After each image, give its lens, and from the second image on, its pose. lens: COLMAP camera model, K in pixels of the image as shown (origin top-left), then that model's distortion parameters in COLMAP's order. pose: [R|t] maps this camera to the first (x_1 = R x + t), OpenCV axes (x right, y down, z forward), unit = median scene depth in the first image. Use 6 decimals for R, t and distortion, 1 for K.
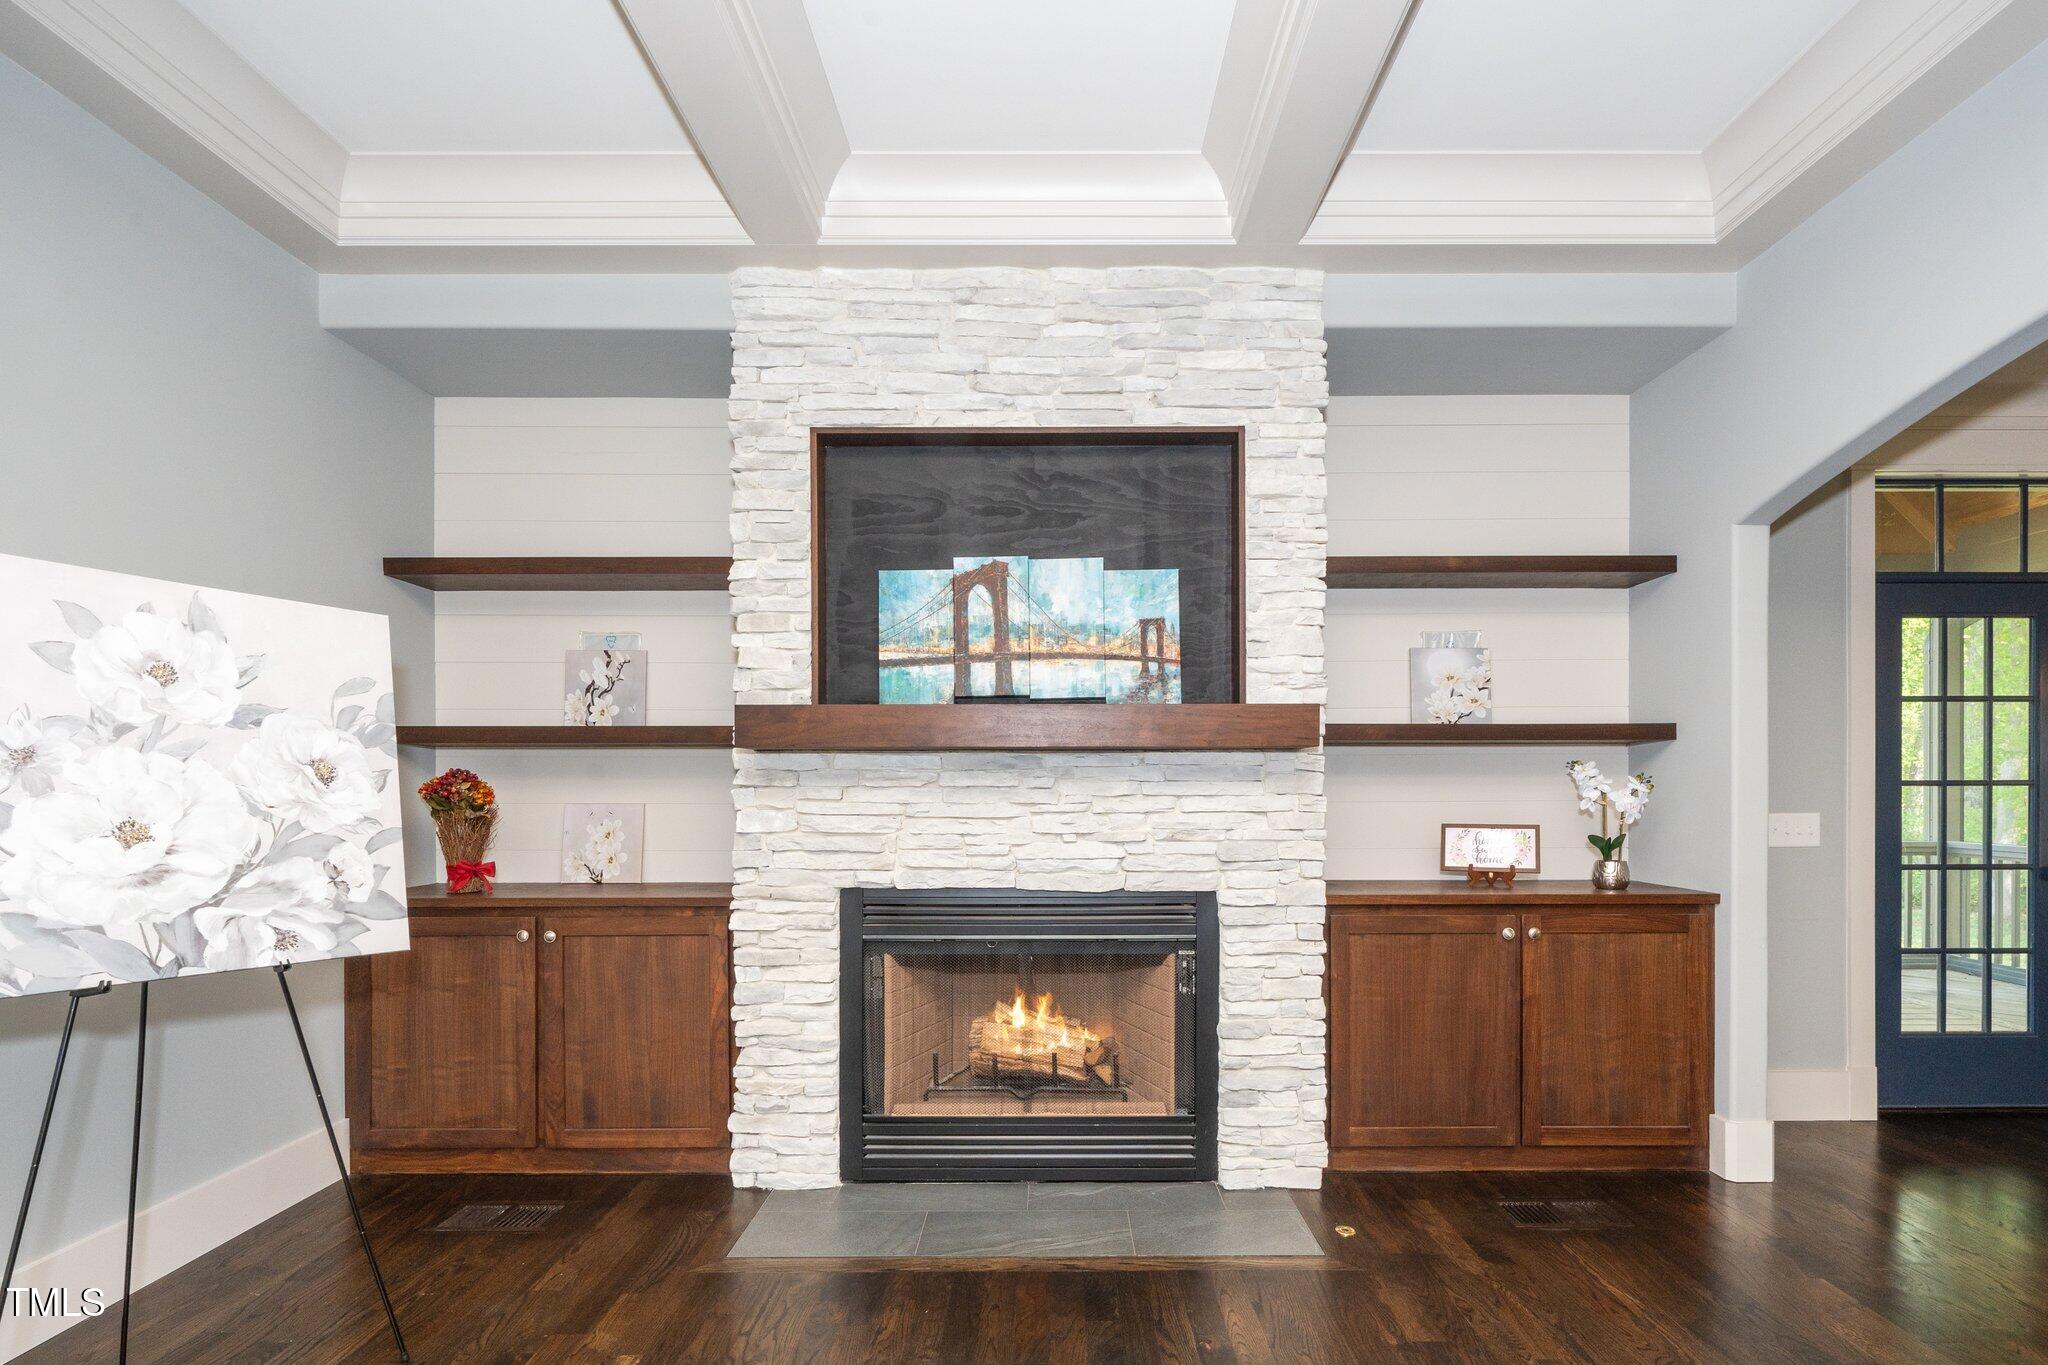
lens RADIAL K [[1060.4, 0, 1028.2], [0, 1060.4, 796.5], [0, 0, 1]] dist [-0.000769, 0.001200]
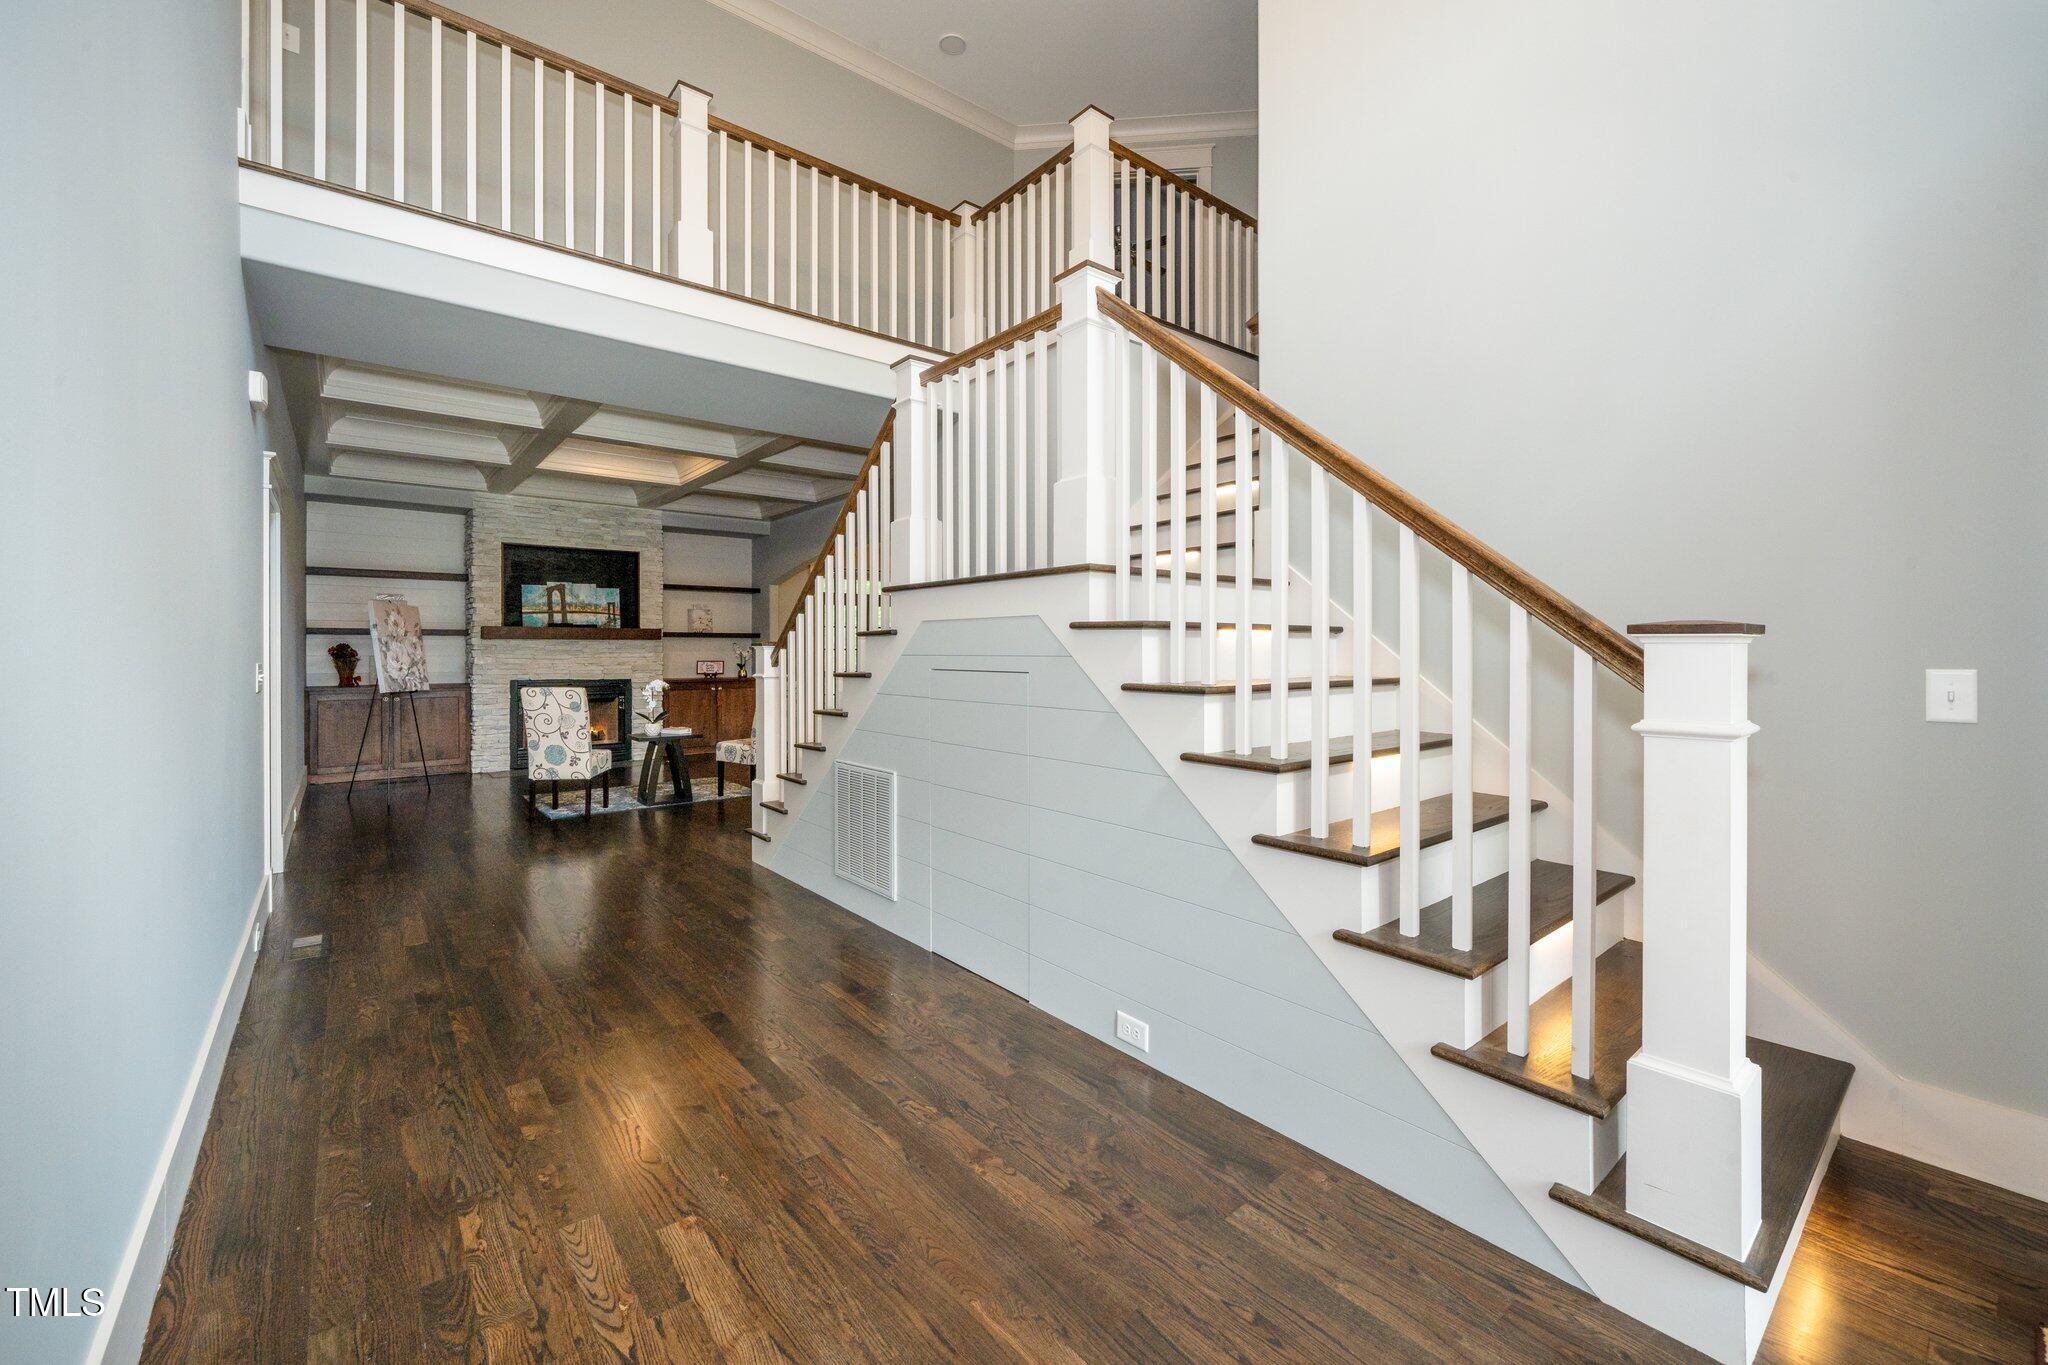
lens RADIAL K [[839.3, 0, 1022.1], [0, 839.3, 649.8], [0, 0, 1]] dist [0.017244, 0.000467]
pose [[0.766566, 0.003052, 0.642159, -0.644299], [0.002799, 0.999963, -0.008093, 0.016601], [-0.642160, 0.008002, 0.766529, -2.052947]]
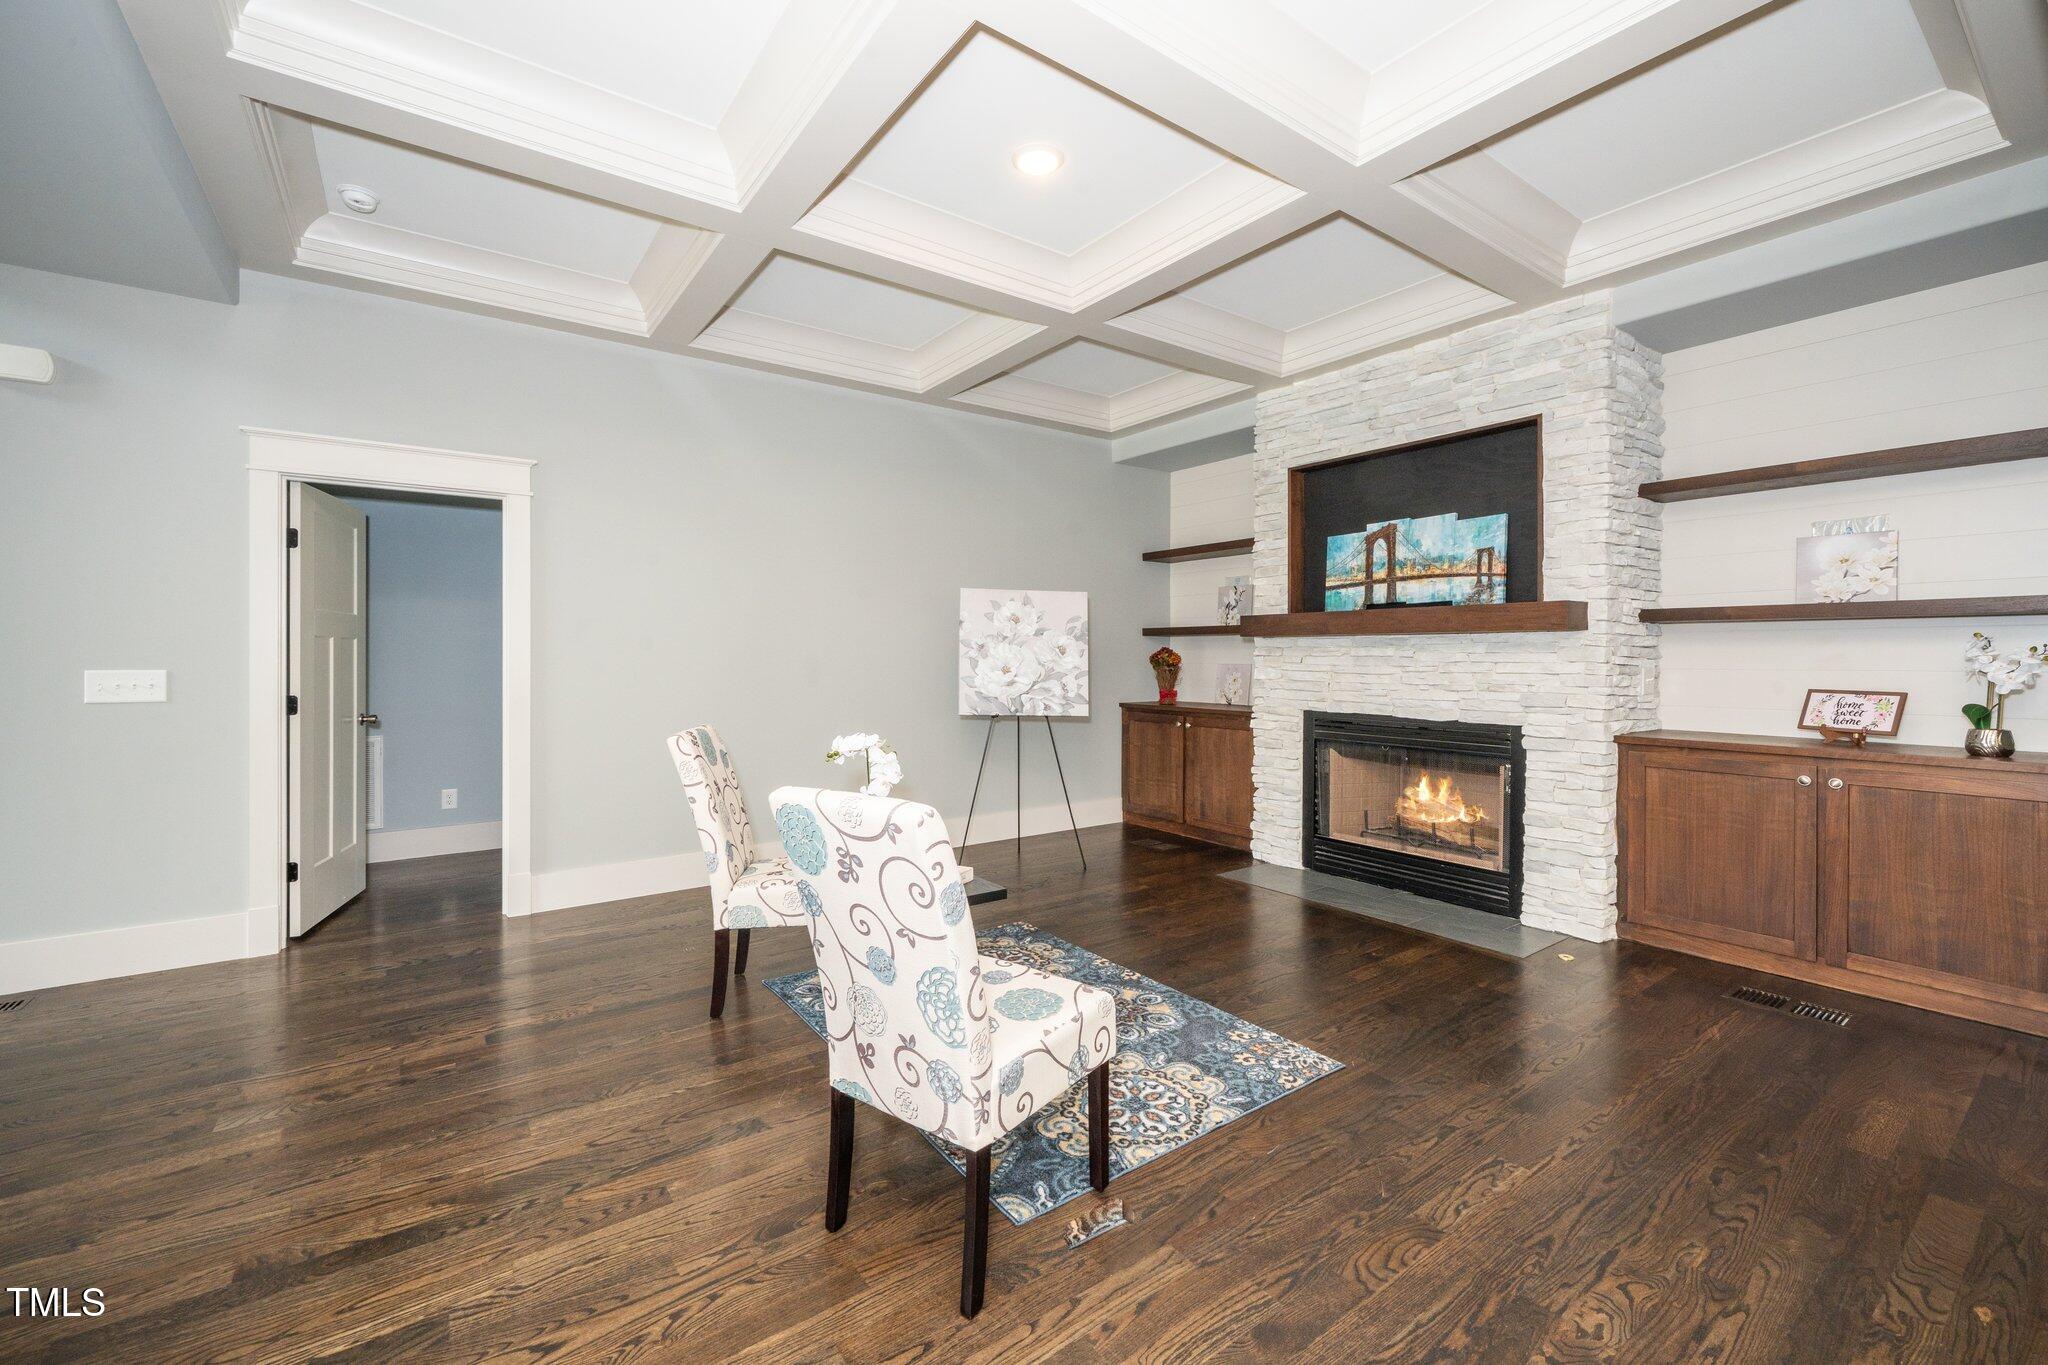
lens RADIAL K [[839.3, 0, 1020.8], [0, 839.3, 660.8], [0, 0, 1]] dist [0.017244, 0.000467]
pose [[0.596643, 0.007940, -0.802467, 0.713219], [-0.008728, 0.999956, 0.003405, -0.001327], [0.802459, 0.004972, 0.596686, -0.286210]]
